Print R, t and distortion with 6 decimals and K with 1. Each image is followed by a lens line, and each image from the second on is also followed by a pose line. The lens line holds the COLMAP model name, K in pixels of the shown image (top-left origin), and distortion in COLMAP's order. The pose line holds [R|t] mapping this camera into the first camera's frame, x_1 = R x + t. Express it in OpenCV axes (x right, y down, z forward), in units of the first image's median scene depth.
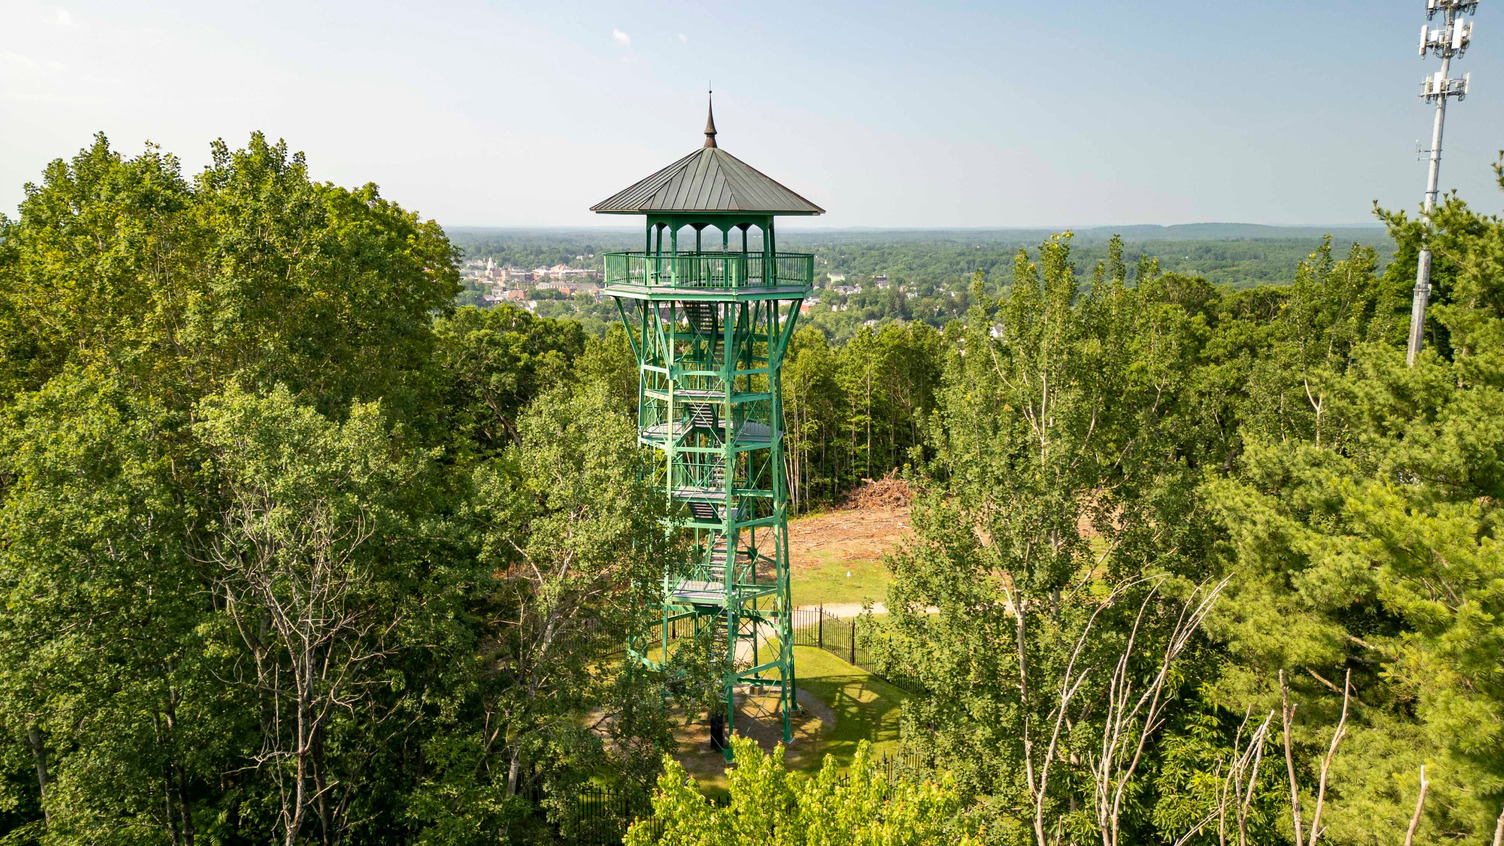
lens RADIAL K [[1050.9, 0, 752.0], [0, 1050.9, 423.0], [0, 0, 1]] dist [0.090931, -0.102401]
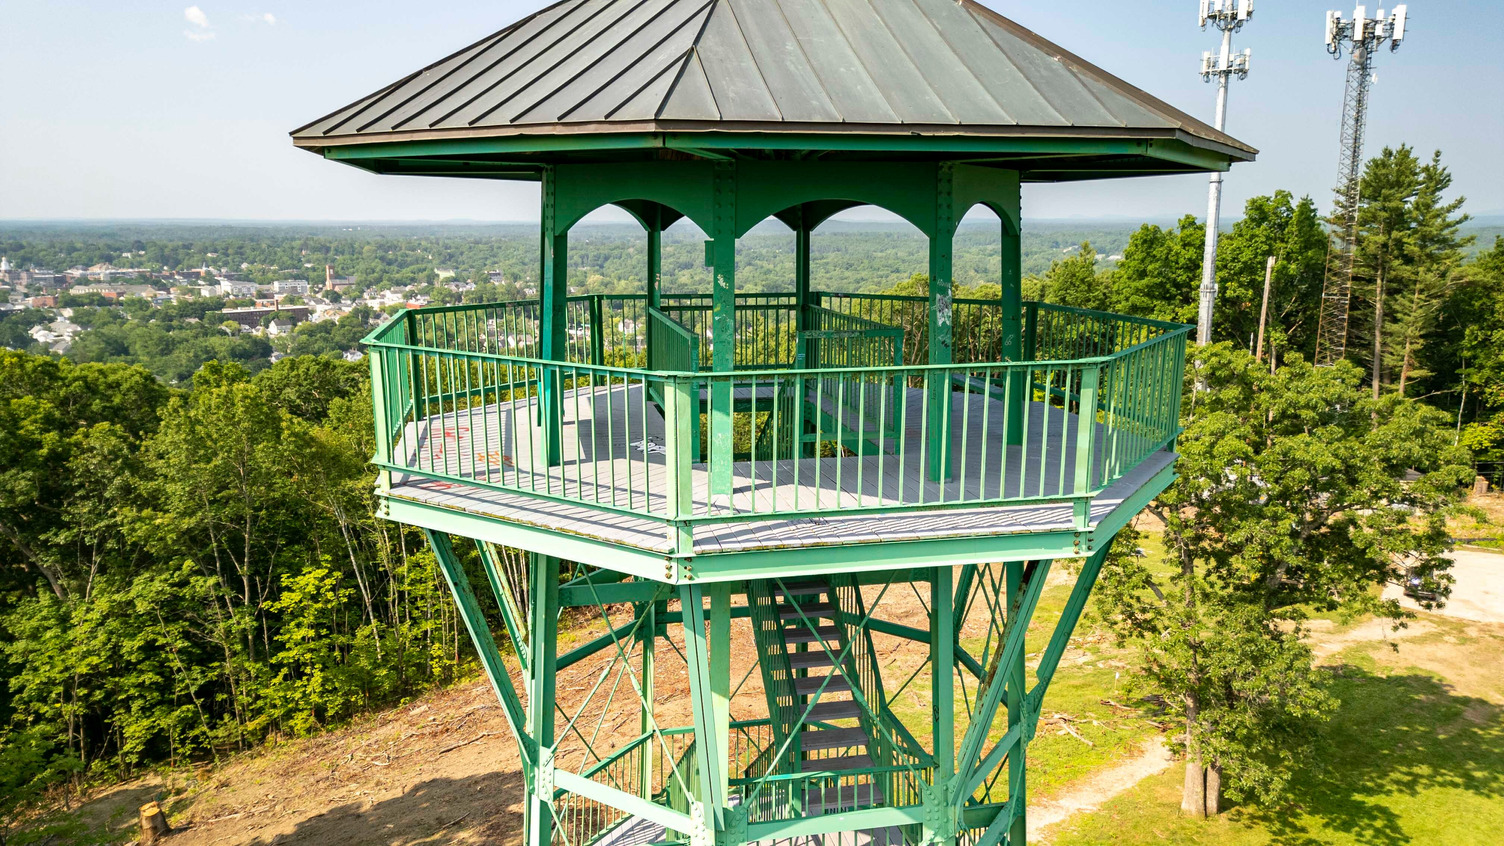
lens RADIAL K [[1054.6, 0, 750.9], [0, 1054.6, 419.3], [0, 0, 1]] dist [0.072994, -0.080923]
pose [[0.934835, -0.067881, 0.348534, -0.071166], [0.067143, 0.997642, 0.014211, -0.069921], [-0.348677, 0.010117, 0.937188, 0.376390]]
